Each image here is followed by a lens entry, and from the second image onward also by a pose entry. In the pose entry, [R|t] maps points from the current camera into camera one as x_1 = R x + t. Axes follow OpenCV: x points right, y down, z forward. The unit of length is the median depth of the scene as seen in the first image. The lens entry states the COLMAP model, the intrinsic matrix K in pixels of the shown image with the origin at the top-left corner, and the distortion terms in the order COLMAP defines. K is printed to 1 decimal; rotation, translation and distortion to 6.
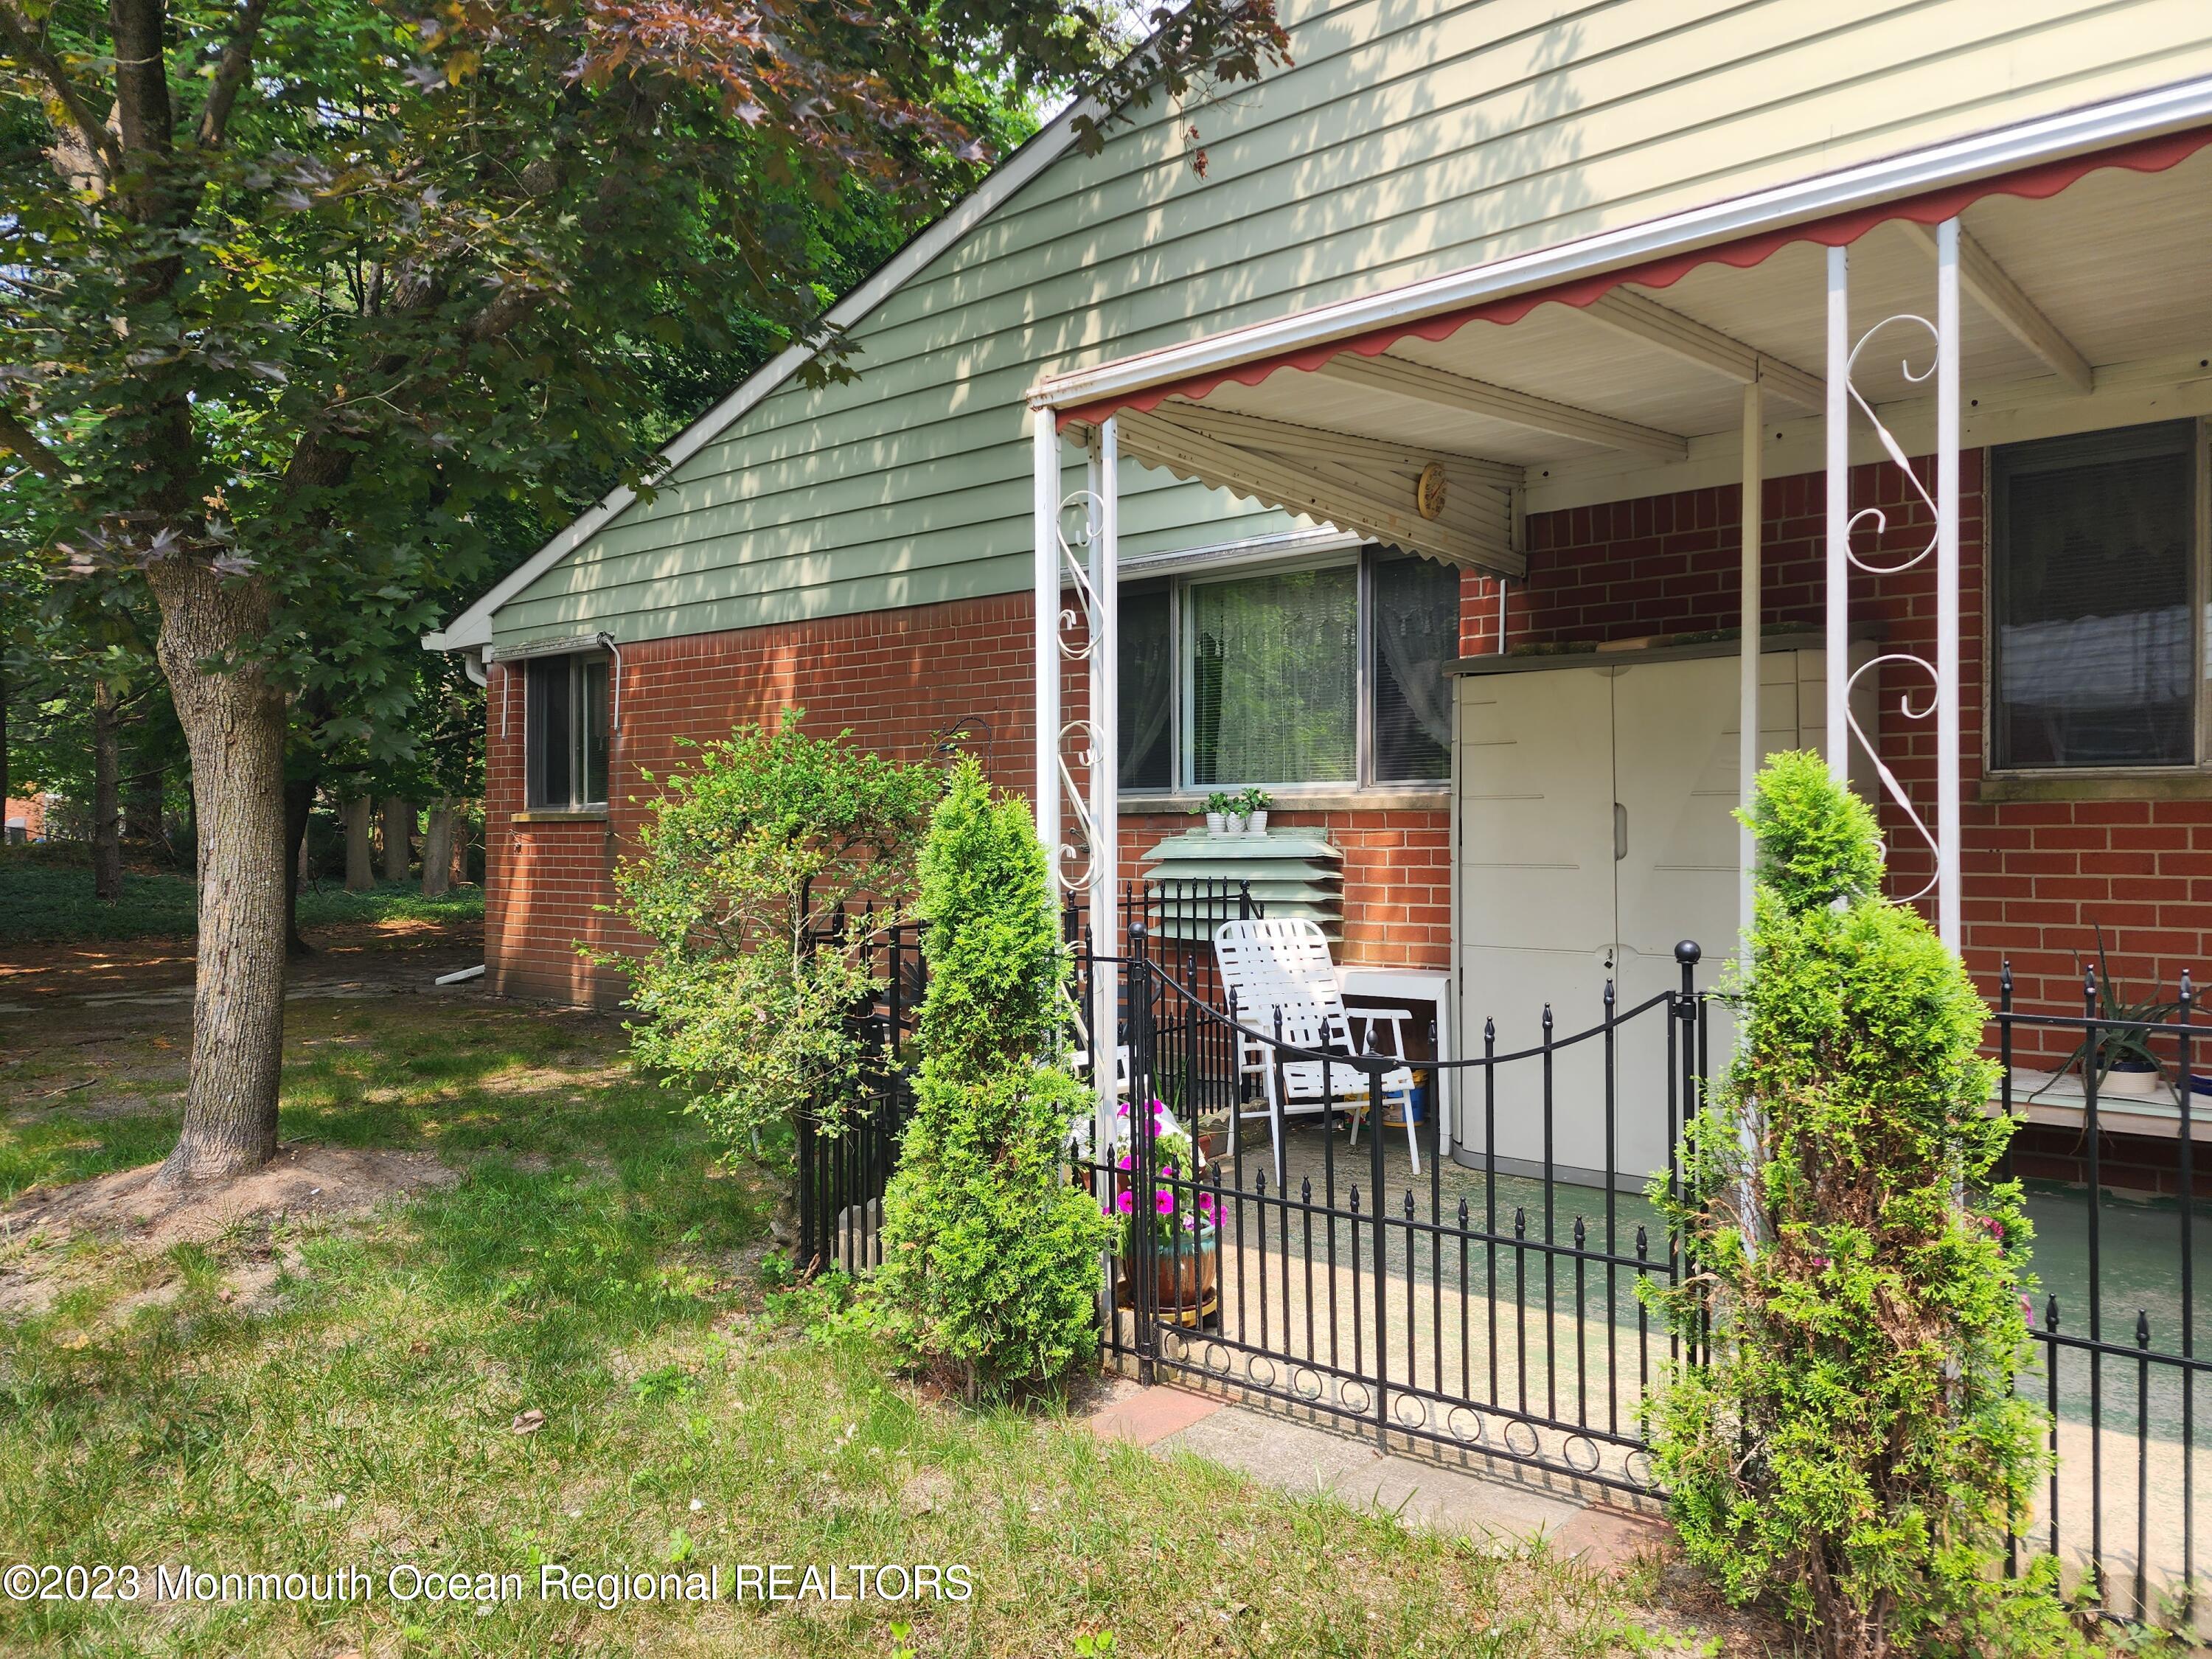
lens RADIAL K [[1473.1, 0, 1102.4], [0, 1473.1, 814.8], [0, 0, 1]] dist [0.085919, -0.074727]
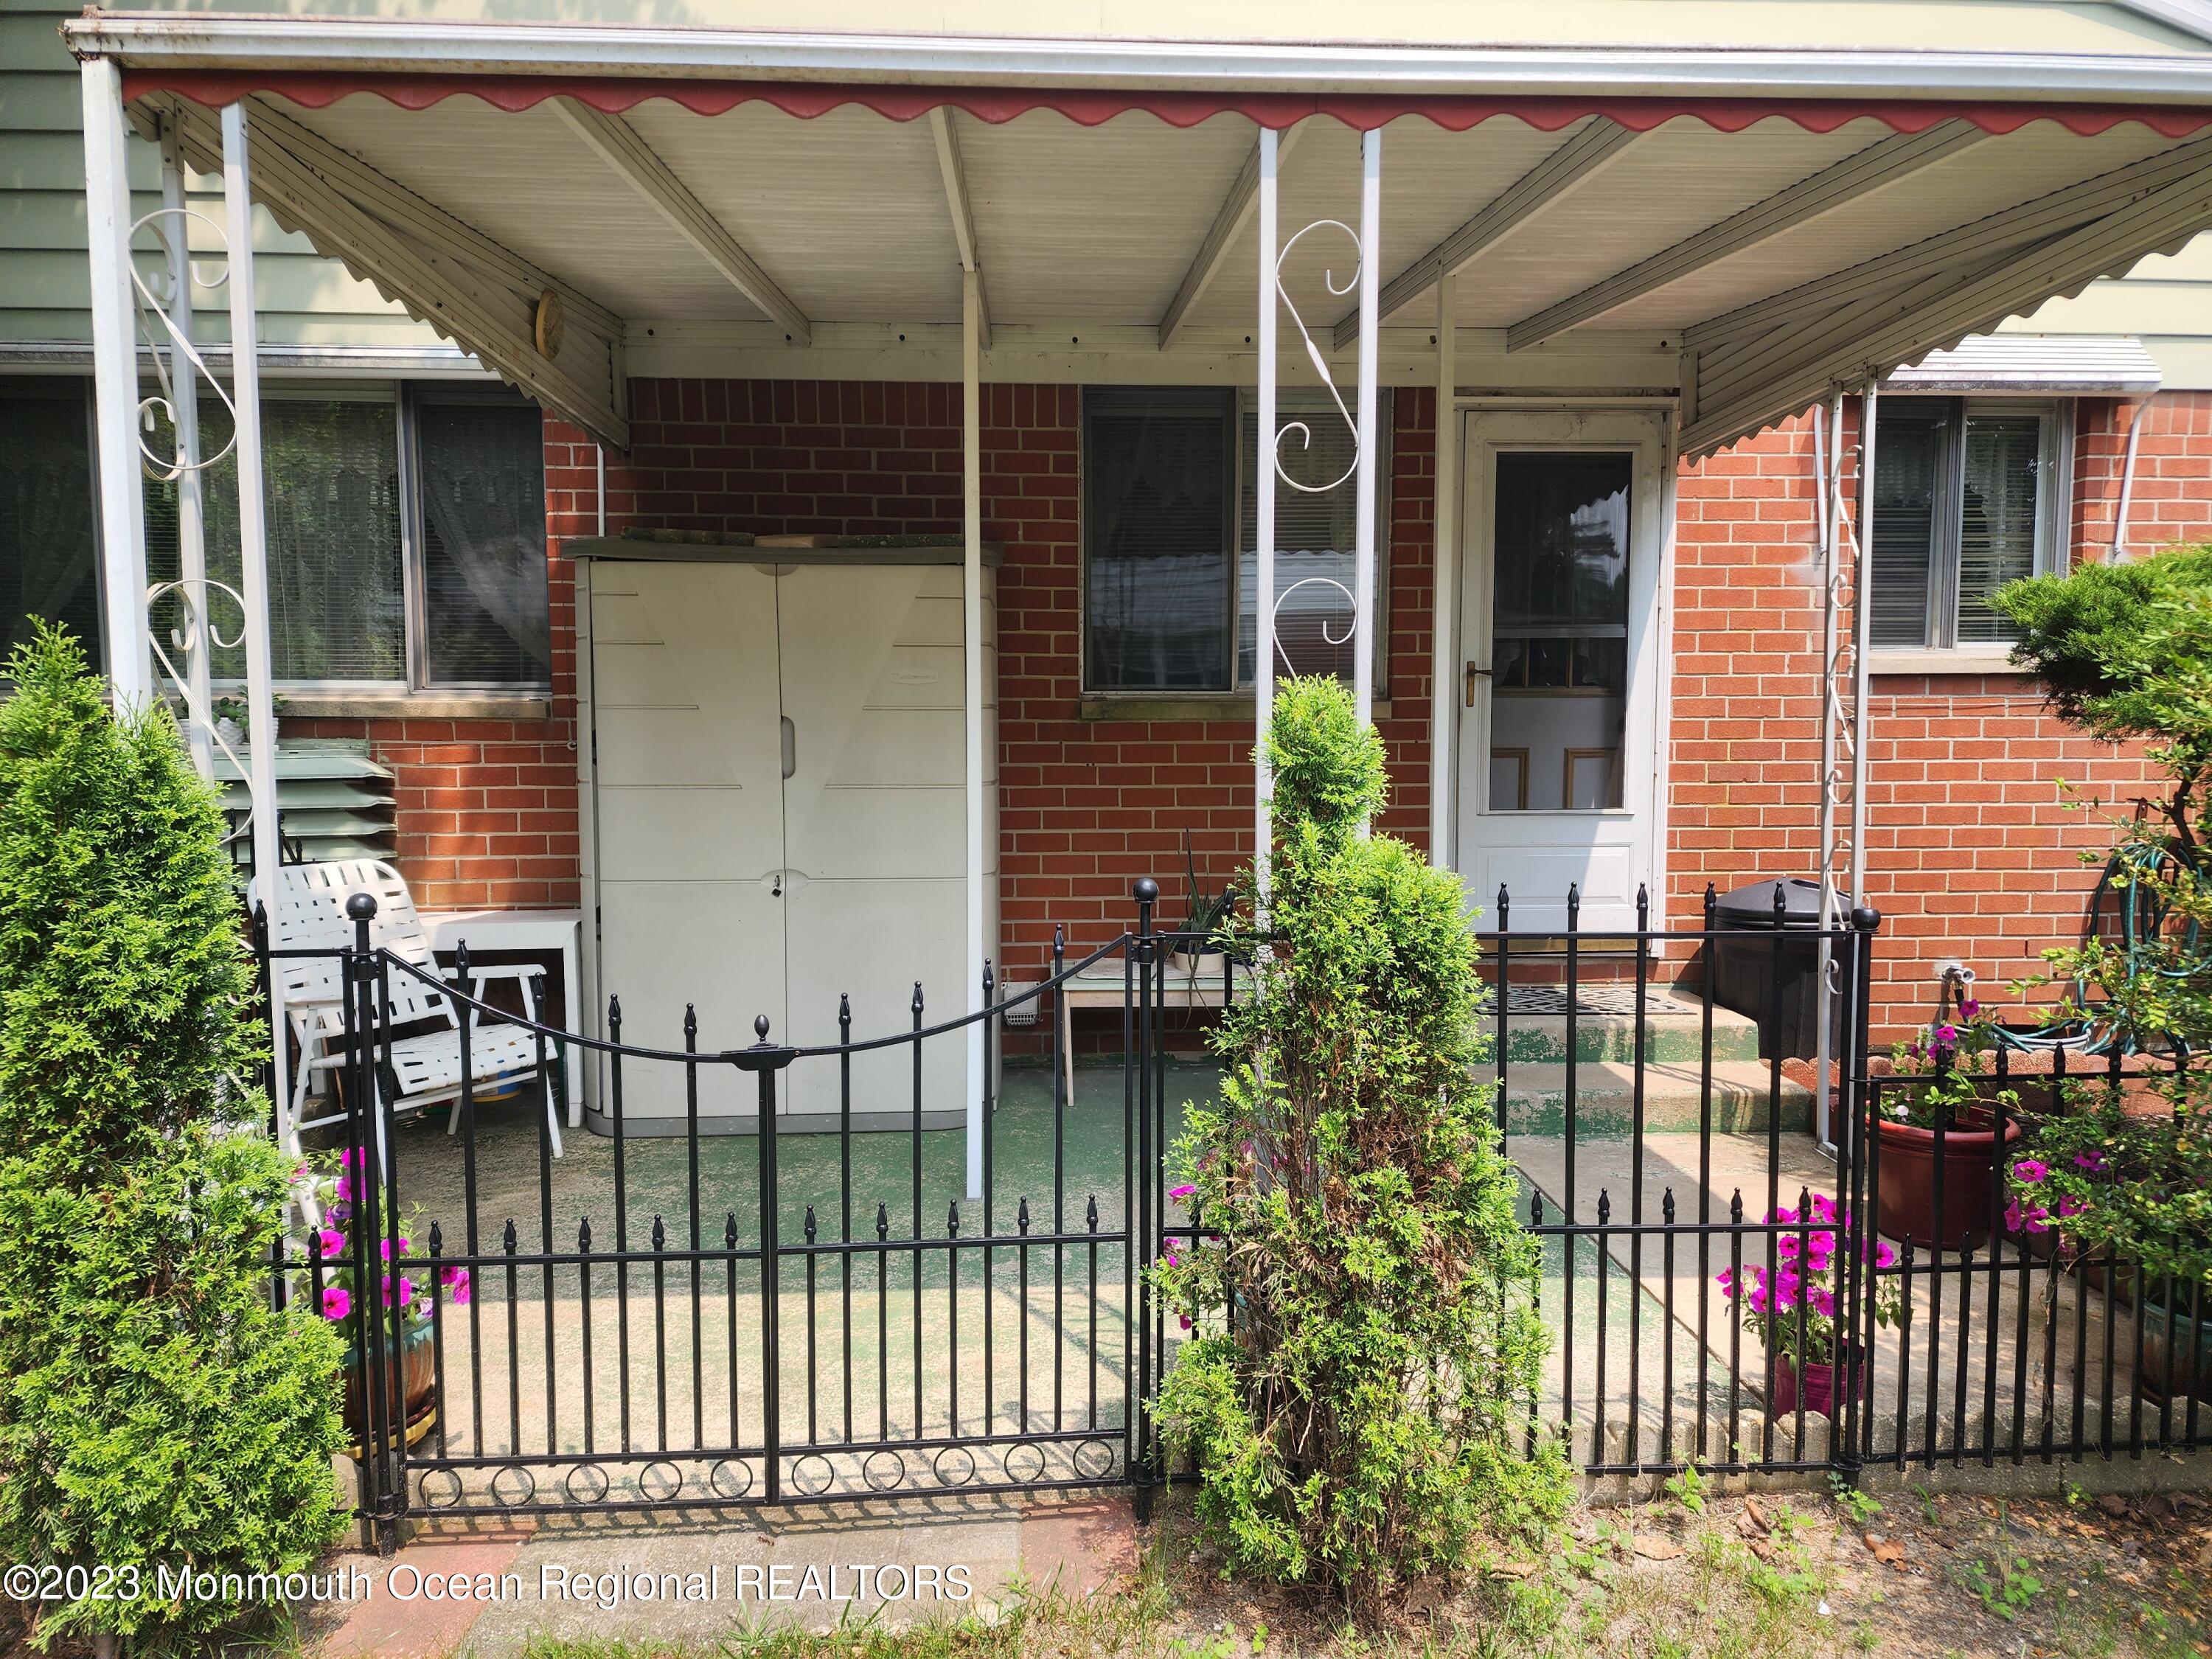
lens RADIAL K [[1482.2, 0, 1126.4], [0, 1482.2, 841.4], [0, 0, 1]] dist [0.095483, -0.092826]
pose [[0.743134, -0.045991, 0.667561, -0.095035], [-0.008359, 0.996919, 0.077987, -0.003778], [-0.669091, -0.063535, 0.740460, 0.146613]]
